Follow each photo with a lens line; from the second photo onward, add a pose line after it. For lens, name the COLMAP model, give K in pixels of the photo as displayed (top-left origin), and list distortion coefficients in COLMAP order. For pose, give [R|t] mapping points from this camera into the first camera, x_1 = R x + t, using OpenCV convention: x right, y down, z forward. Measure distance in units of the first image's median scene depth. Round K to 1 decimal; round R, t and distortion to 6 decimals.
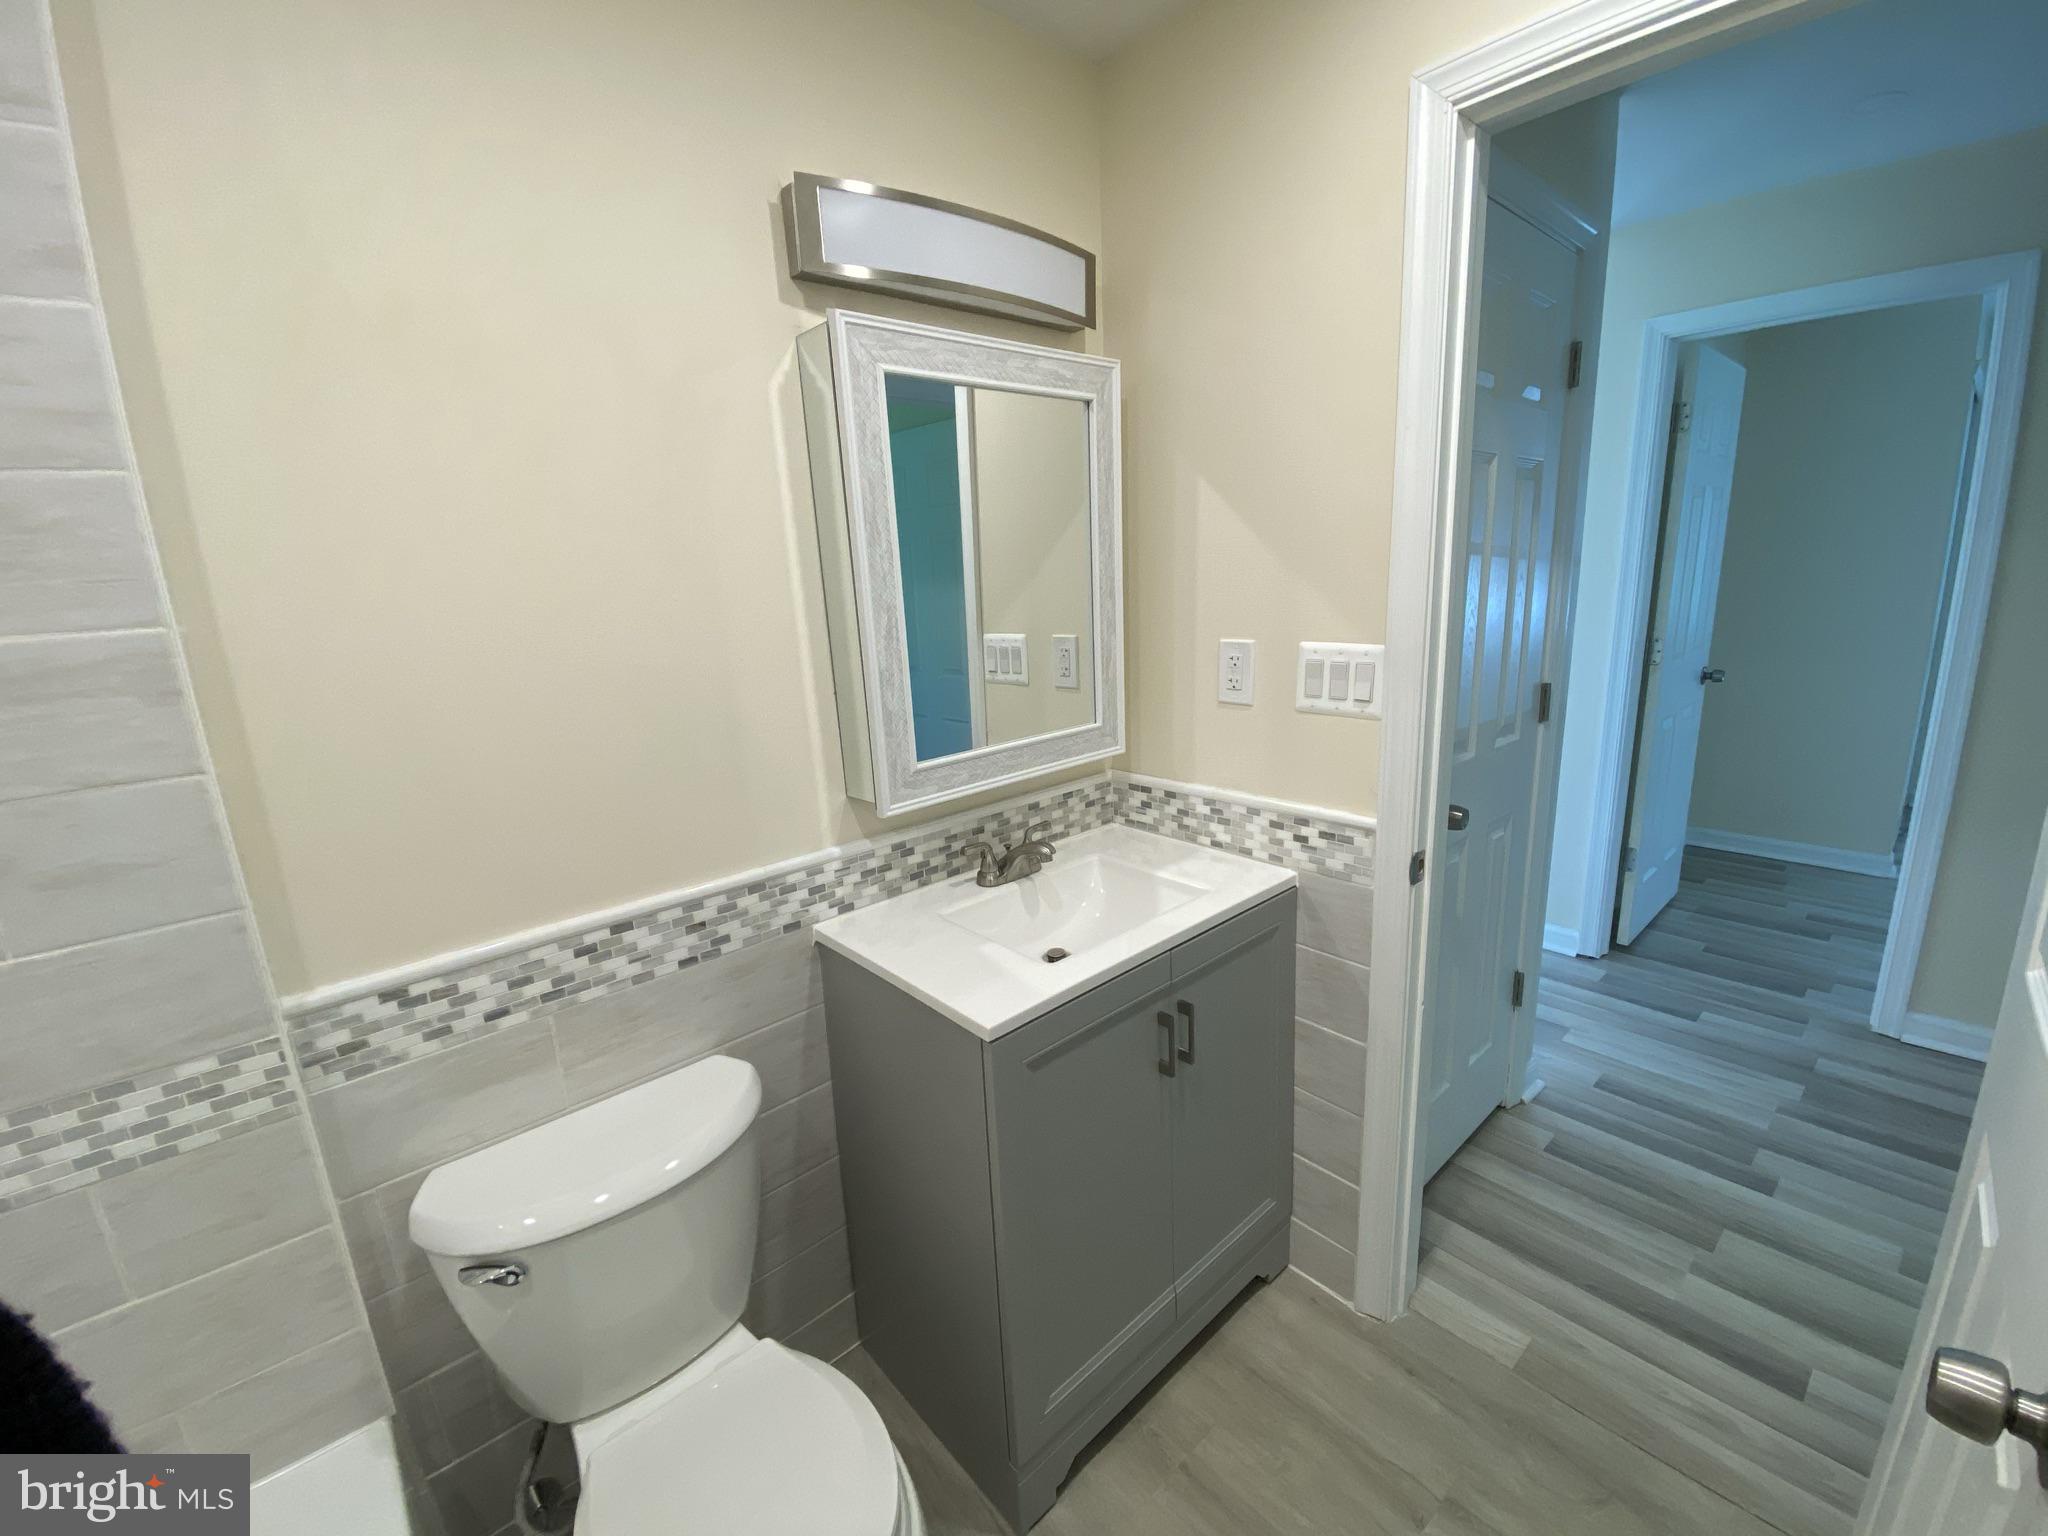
lens RADIAL K [[828.0, 0, 1025.7], [0, 828.0, 758.6], [0, 0, 1]] dist [0.061065, -0.043777]
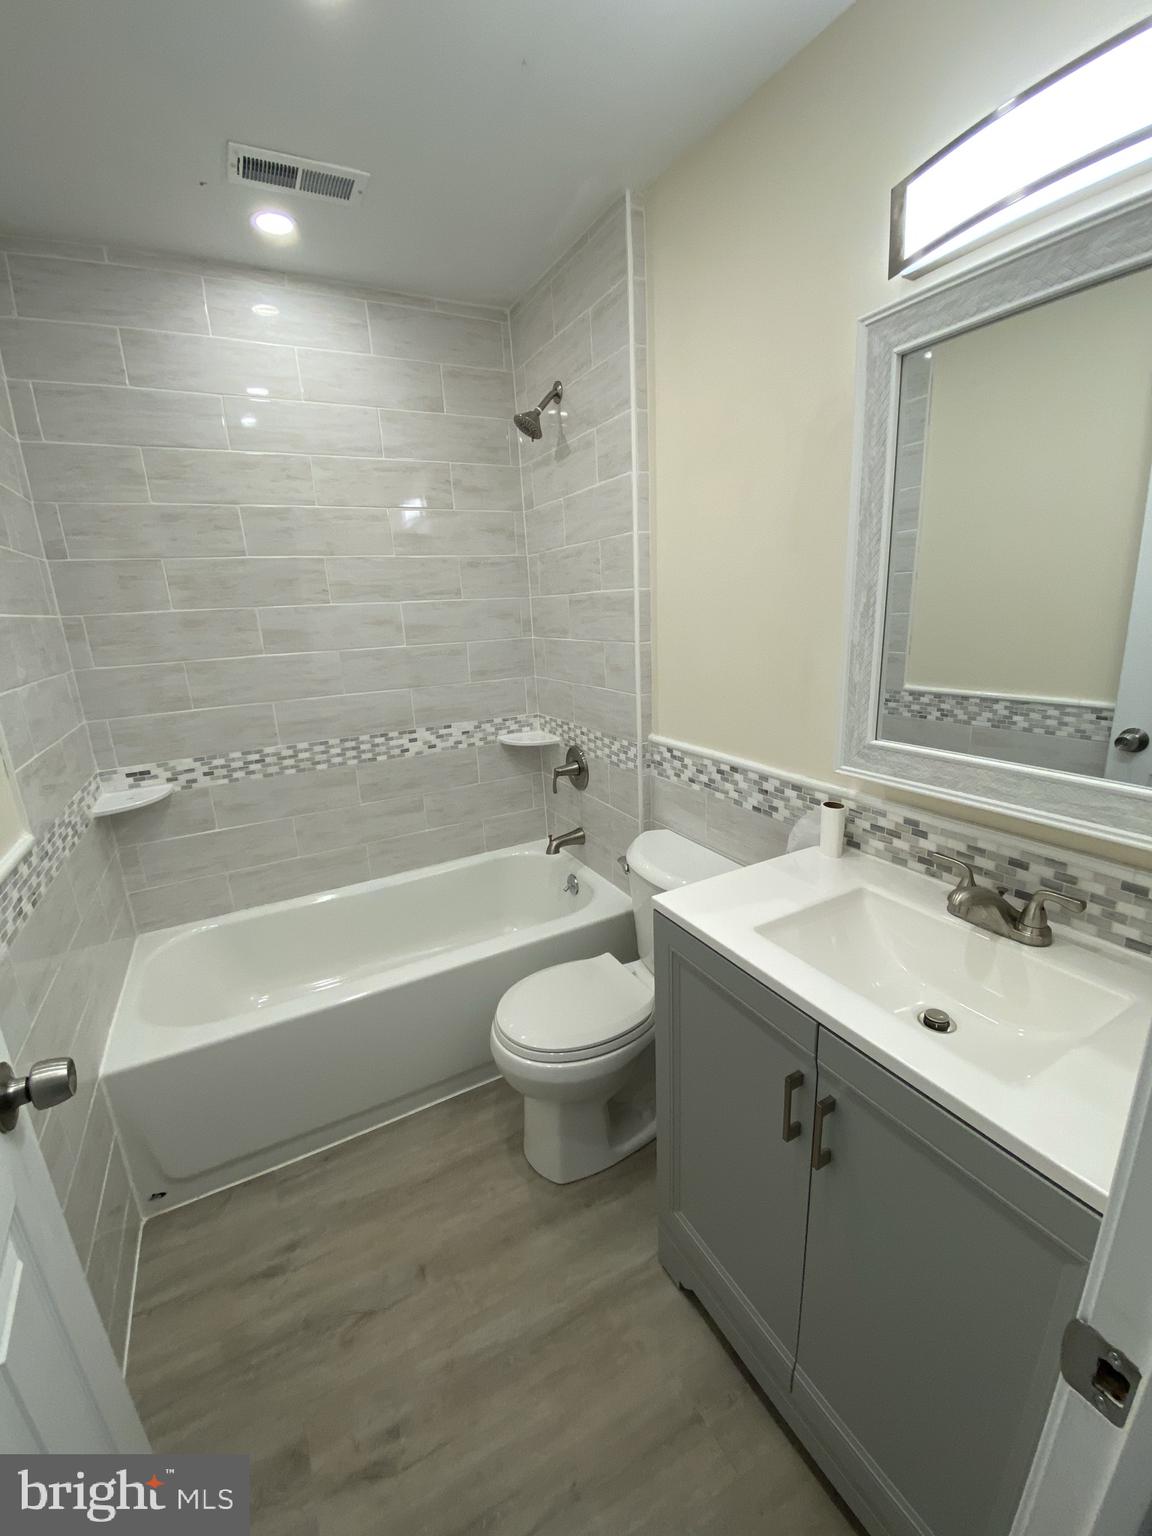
lens RADIAL K [[621.0, 0, 576.0], [0, 621.0, 768.0], [0, 0, 1]] dist [0.061065, -0.043777]
pose [[-0.230526, 0.305582, -0.923838, 0.798233], [-0.155402, 0.925662, 0.344963, -0.200644], [0.960577, 0.223089, -0.165901, 0.880241]]
